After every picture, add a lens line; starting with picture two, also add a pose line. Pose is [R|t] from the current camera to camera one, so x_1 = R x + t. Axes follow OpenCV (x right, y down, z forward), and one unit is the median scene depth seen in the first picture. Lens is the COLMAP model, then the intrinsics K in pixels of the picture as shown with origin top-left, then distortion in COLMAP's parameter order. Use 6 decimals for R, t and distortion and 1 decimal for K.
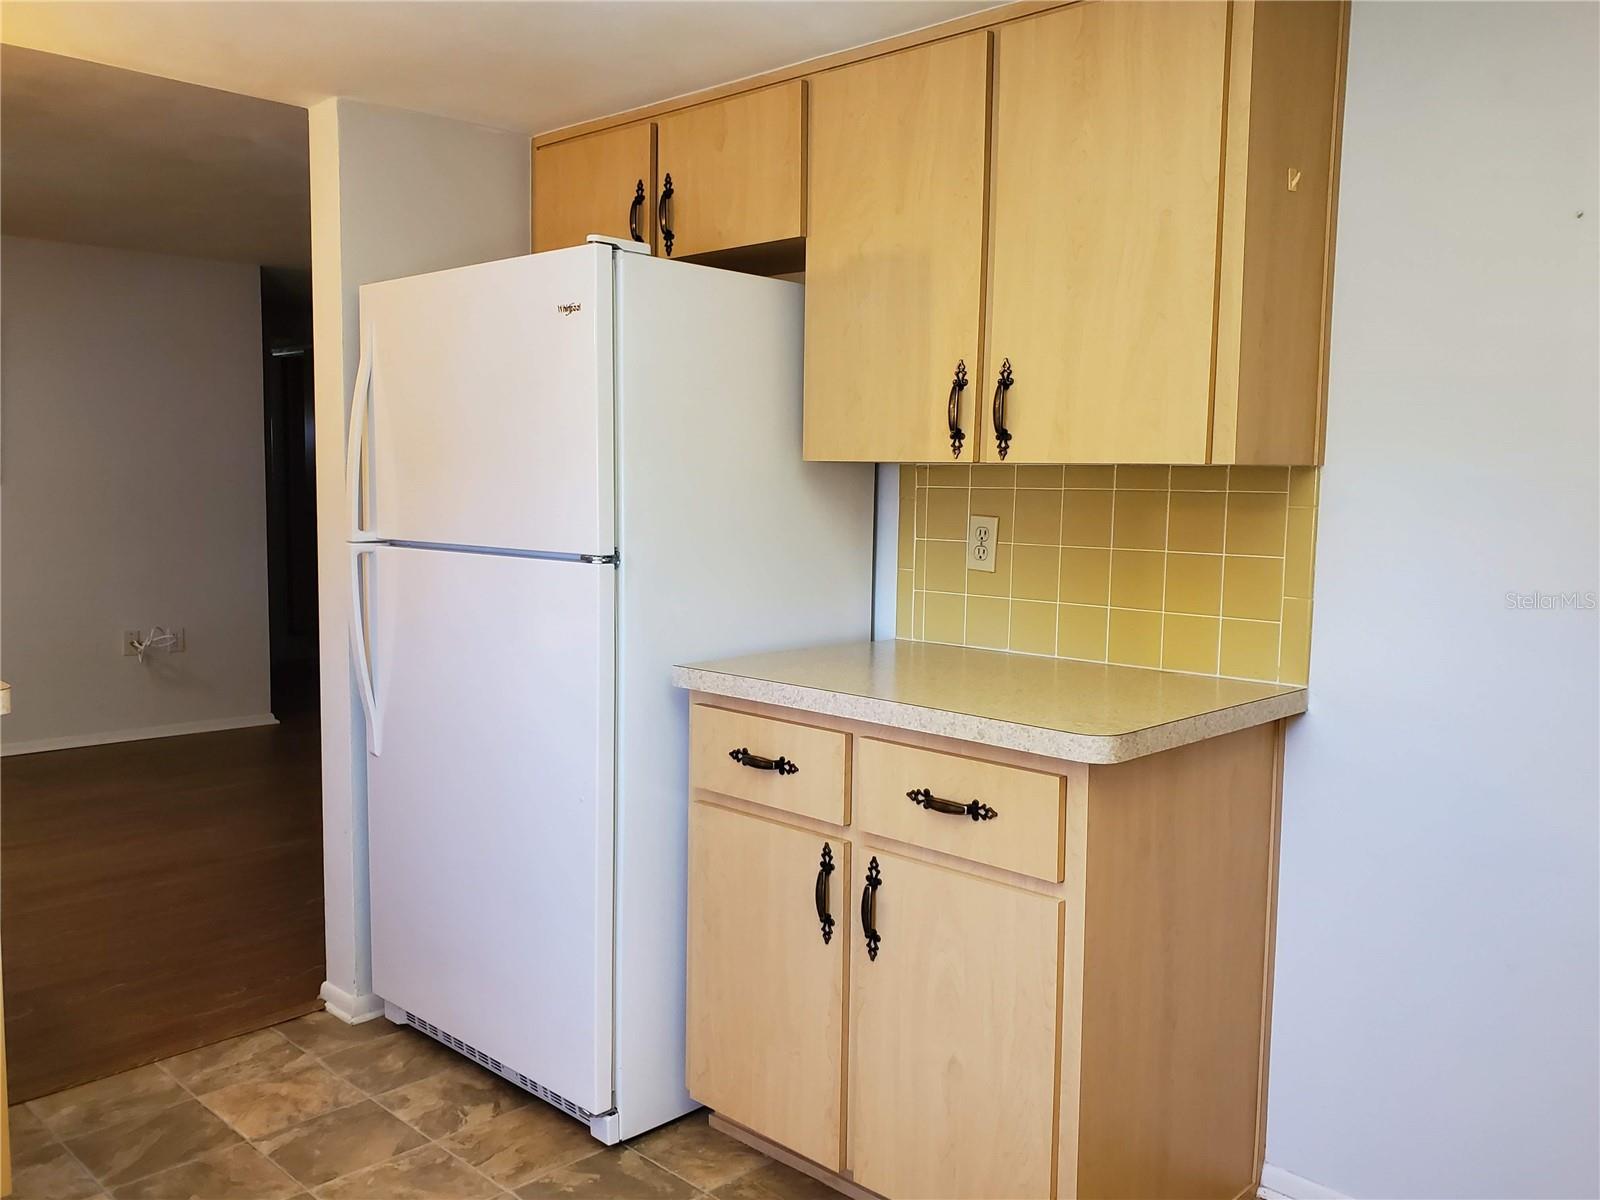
lens RADIAL K [[1338.0, 0, 800.0], [0, 1338.0, 600.0], [0, 0, 1]] dist [0.009126, 0.009107]
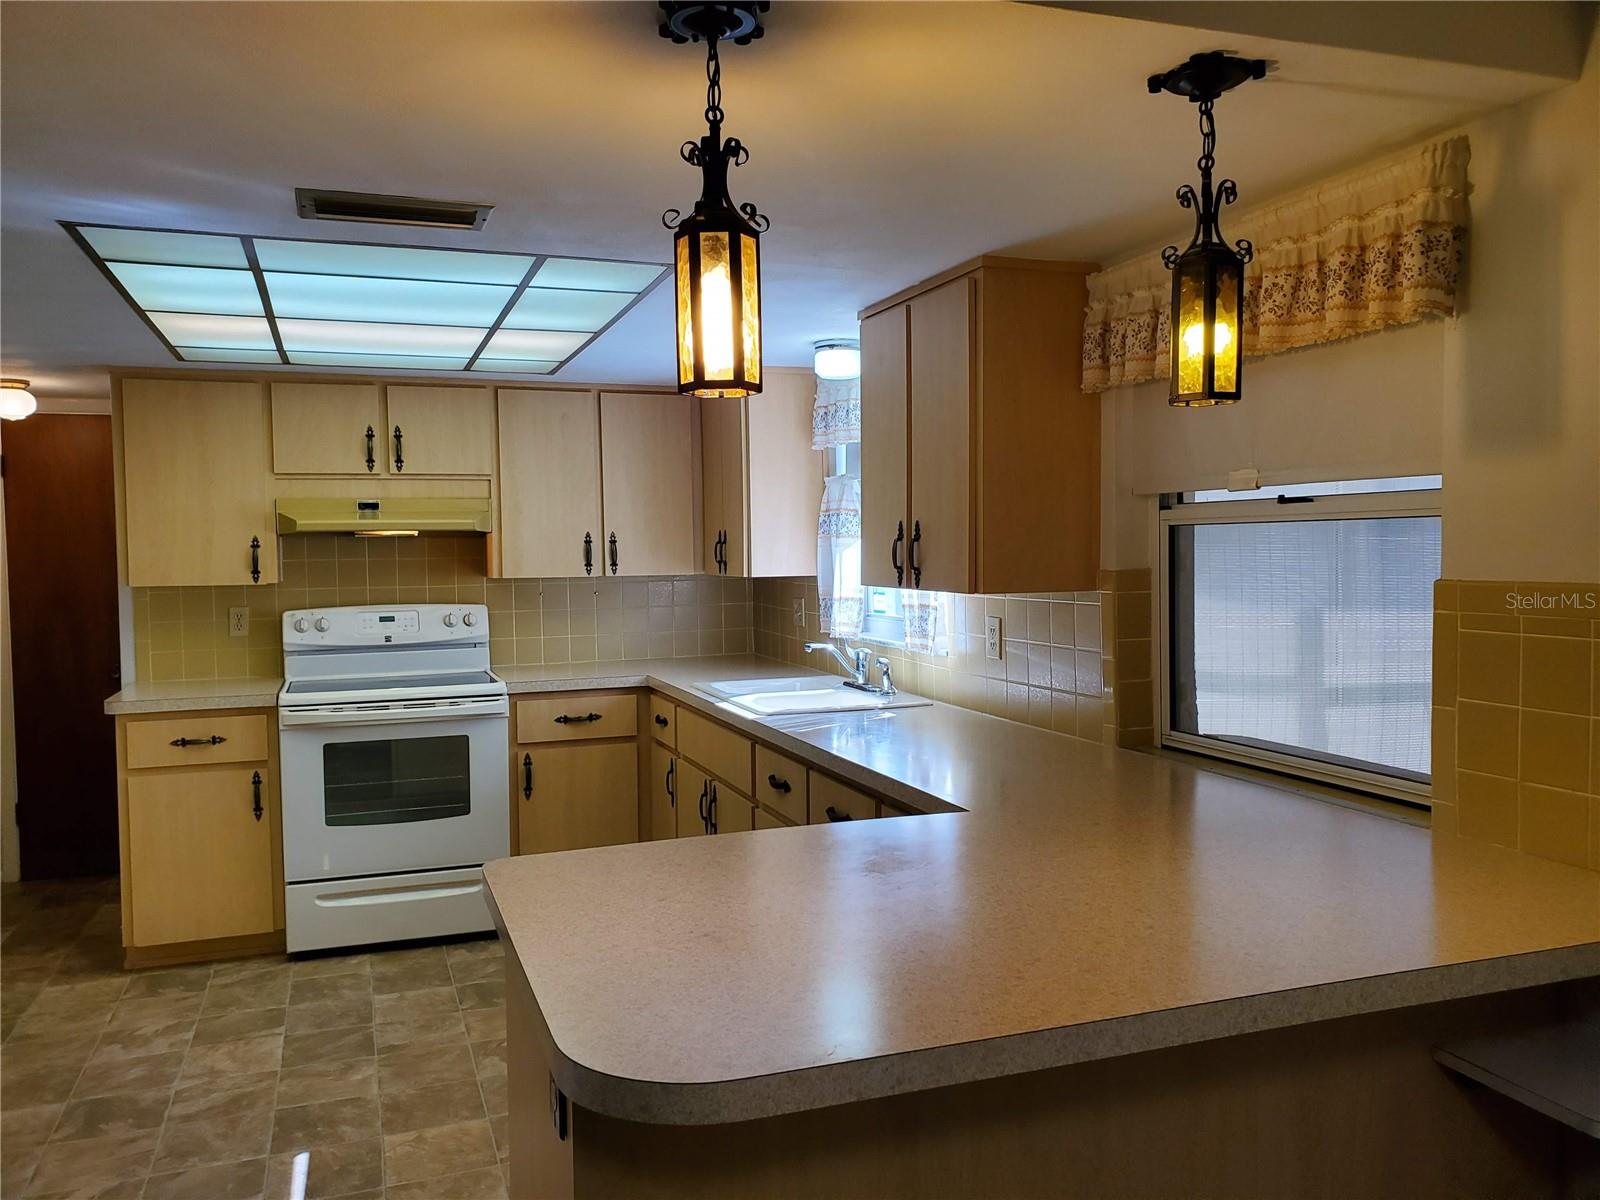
lens RADIAL K [[1246.7, 0, 800.0], [0, 1246.7, 600.0], [0, 0, 1]] dist [0.083244, -0.009362]
pose [[-0.903942, -0.030307, 0.426580, -1.516505], [0.032144, 0.989849, 0.138439, -0.274263], [-0.426445, 0.138853, -0.893792, 1.930755]]
